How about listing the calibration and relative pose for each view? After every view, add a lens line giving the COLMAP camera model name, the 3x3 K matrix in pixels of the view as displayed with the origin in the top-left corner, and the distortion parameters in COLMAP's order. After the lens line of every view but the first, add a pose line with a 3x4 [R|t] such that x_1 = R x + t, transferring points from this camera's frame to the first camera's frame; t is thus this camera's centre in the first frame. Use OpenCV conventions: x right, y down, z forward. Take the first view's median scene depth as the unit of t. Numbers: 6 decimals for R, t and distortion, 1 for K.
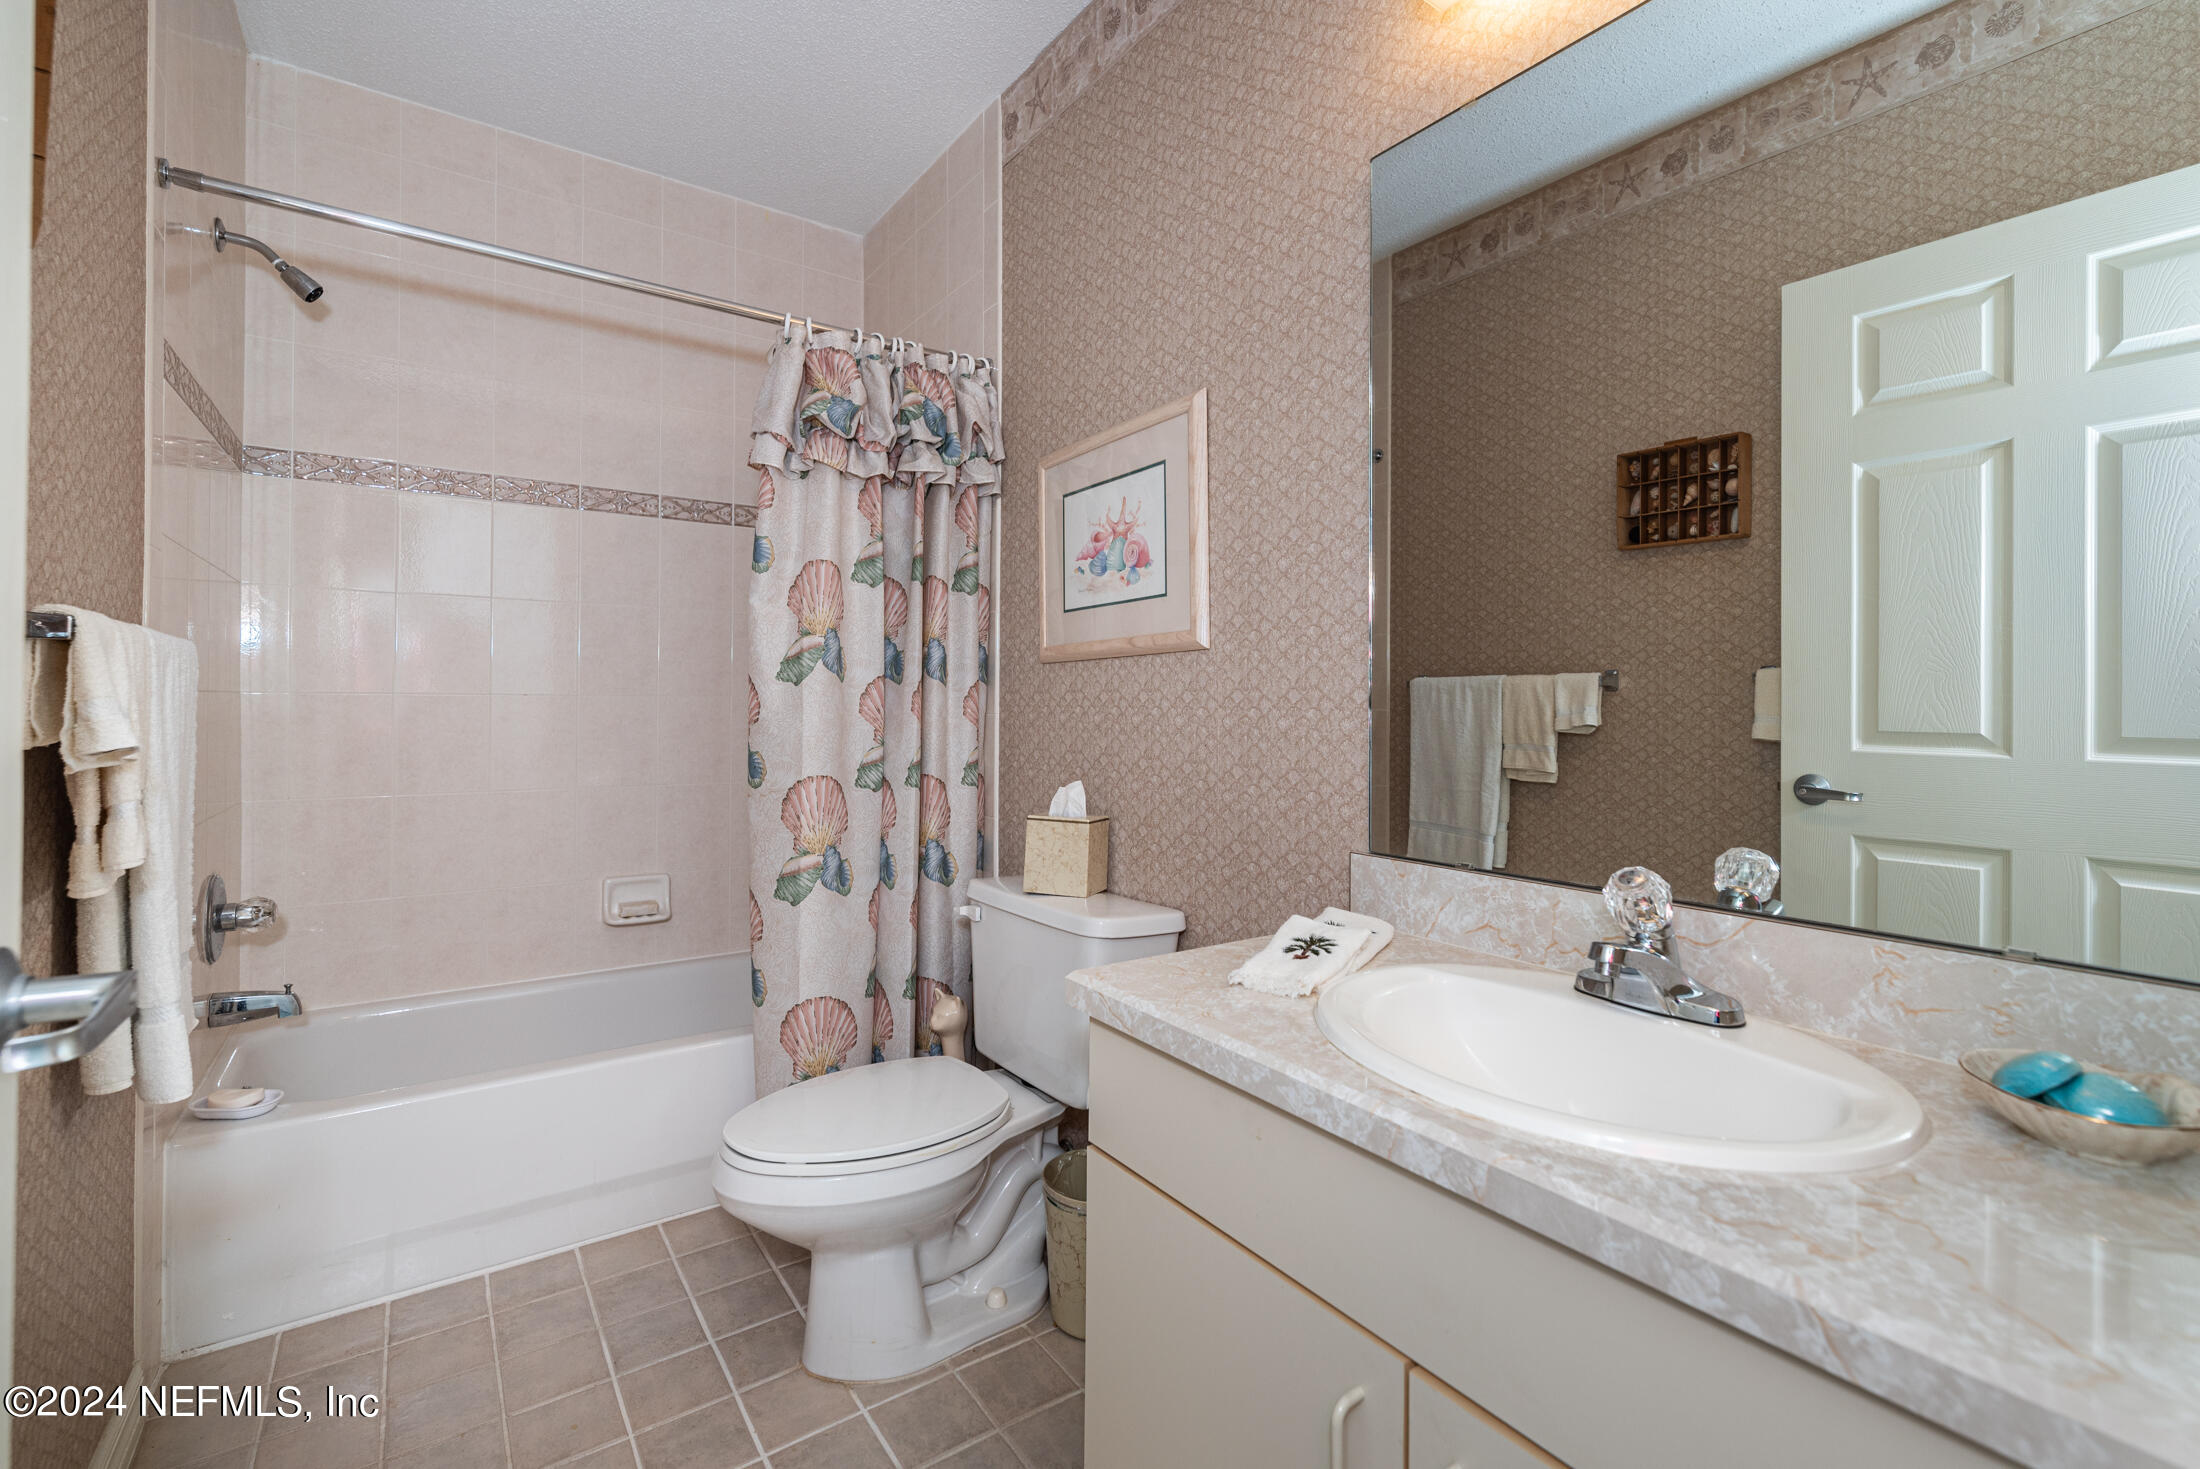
lens RADIAL K [[987.8, 0, 1104.1], [0, 987.8, 718.5], [0, 0, 1]] dist [-0.003215, 0.000239]
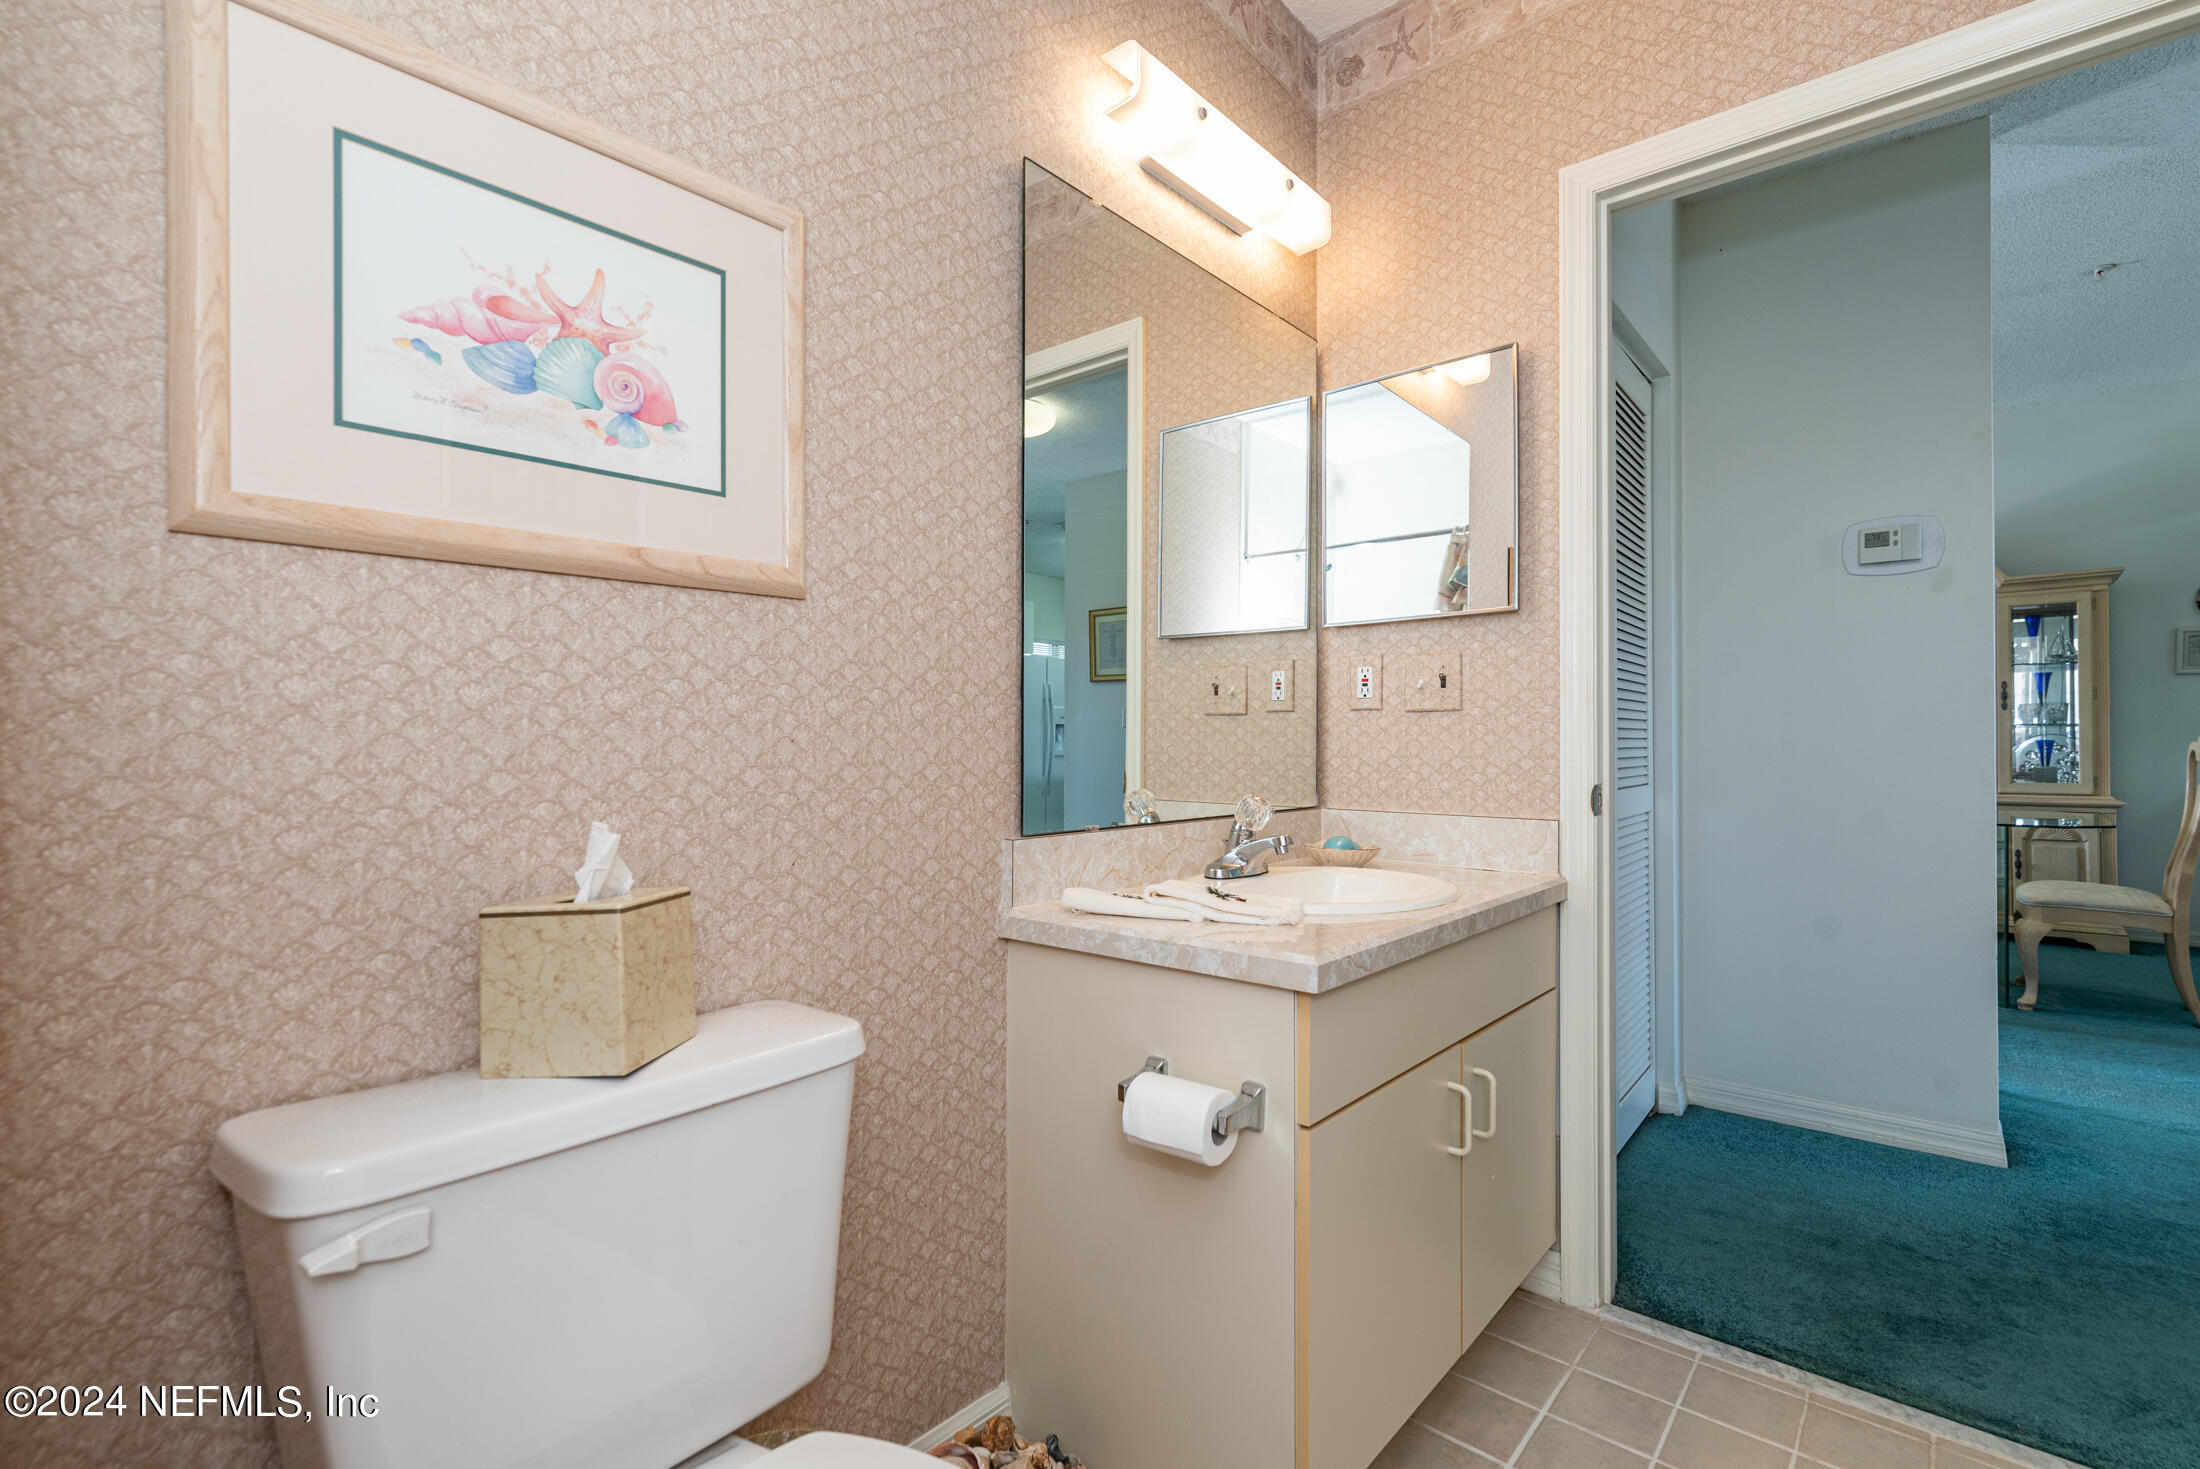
lens RADIAL K [[987.8, 0, 1102.0], [0, 987.8, 734.7], [0, 0, 1]] dist [-0.003215, 0.000239]
pose [[-0.243855, -0.011253, 0.969746, -0.552129], [-0.004441, 0.999935, 0.010487, 0.014494], [-0.969802, -0.001749, -0.243889, 0.869371]]
